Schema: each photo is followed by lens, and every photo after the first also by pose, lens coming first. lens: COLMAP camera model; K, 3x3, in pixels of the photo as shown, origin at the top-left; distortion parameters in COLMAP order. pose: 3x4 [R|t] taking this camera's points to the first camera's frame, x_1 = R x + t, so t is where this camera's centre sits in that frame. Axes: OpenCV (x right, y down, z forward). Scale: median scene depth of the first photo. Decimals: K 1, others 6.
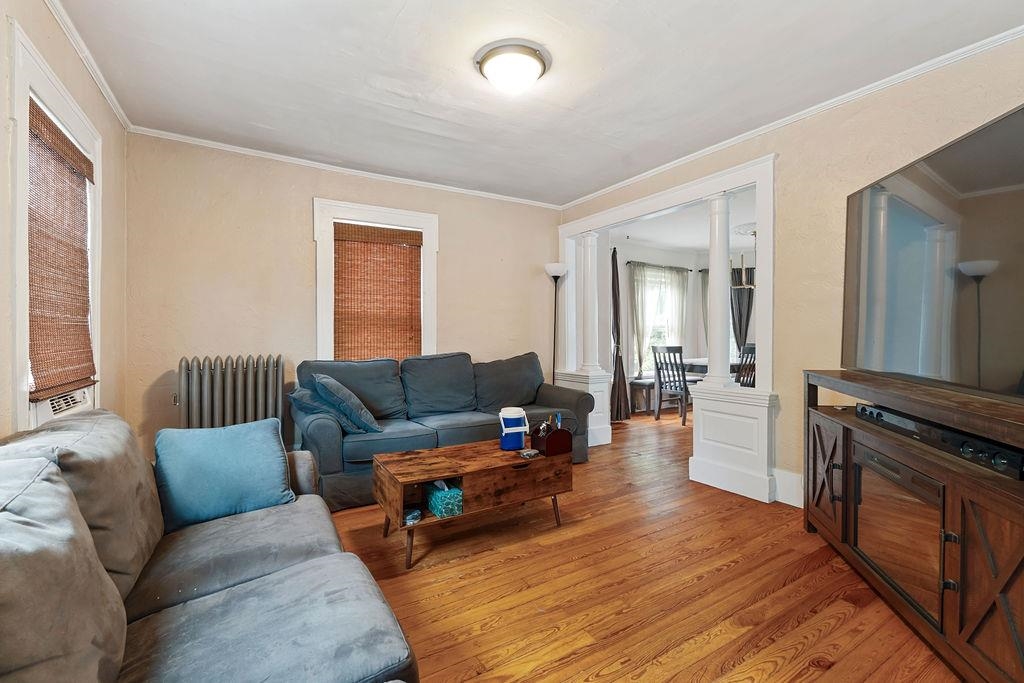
lens RADIAL K [[449.8, 0, 521.2], [0, 449.8, 338.4], [0, 0, 1]] dist [-0.008769, 0.000853]
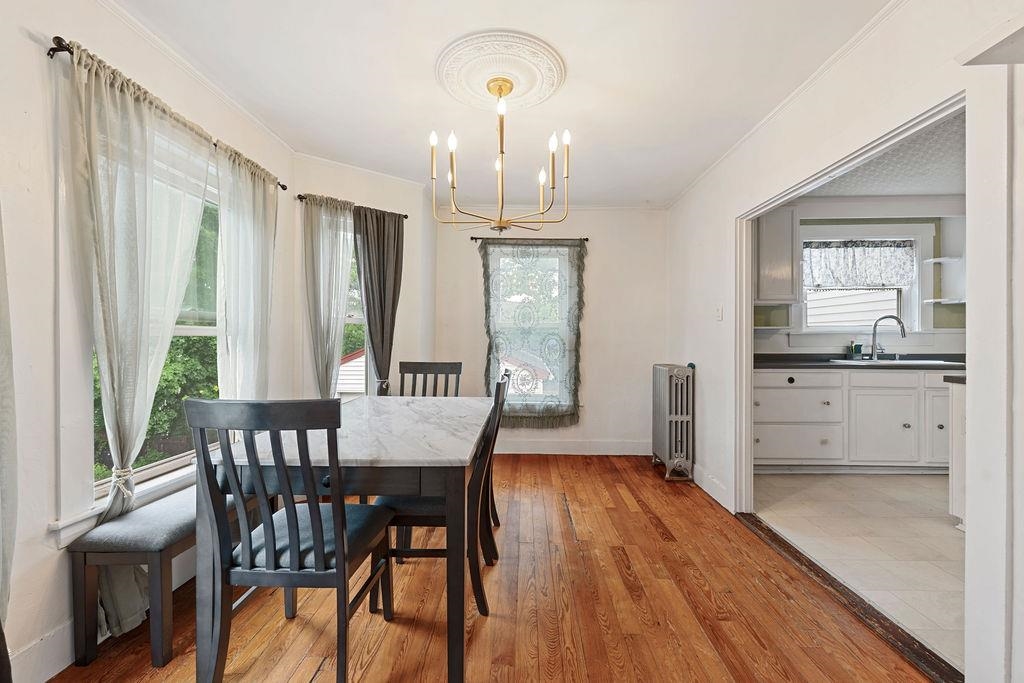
lens RADIAL K [[449.8, 0, 507.7], [0, 449.8, 339.3], [0, 0, 1]] dist [-0.008769, 0.000853]
pose [[0.572862, 0.002885, 0.819646, 0.178606], [0.004426, 0.999968, -0.006613, -0.011212], [-0.819640, 0.007416, 0.572832, 0.662018]]
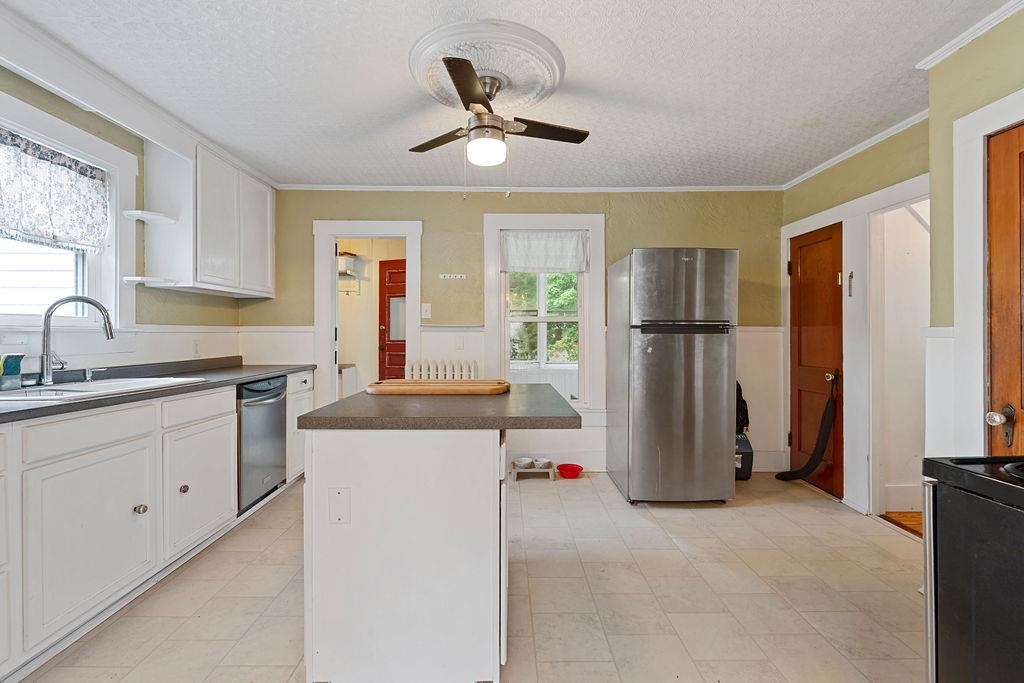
lens RADIAL K [[449.8, 0, 509.4], [0, 449.8, 337.8], [0, 0, 1]] dist [-0.008769, 0.000853]
pose [[-0.853368, 0.000828, 0.521309, 0.569262], [0.006497, 0.999938, 0.009047, -0.017478], [-0.521269, 0.011107, -0.853320, 0.696456]]
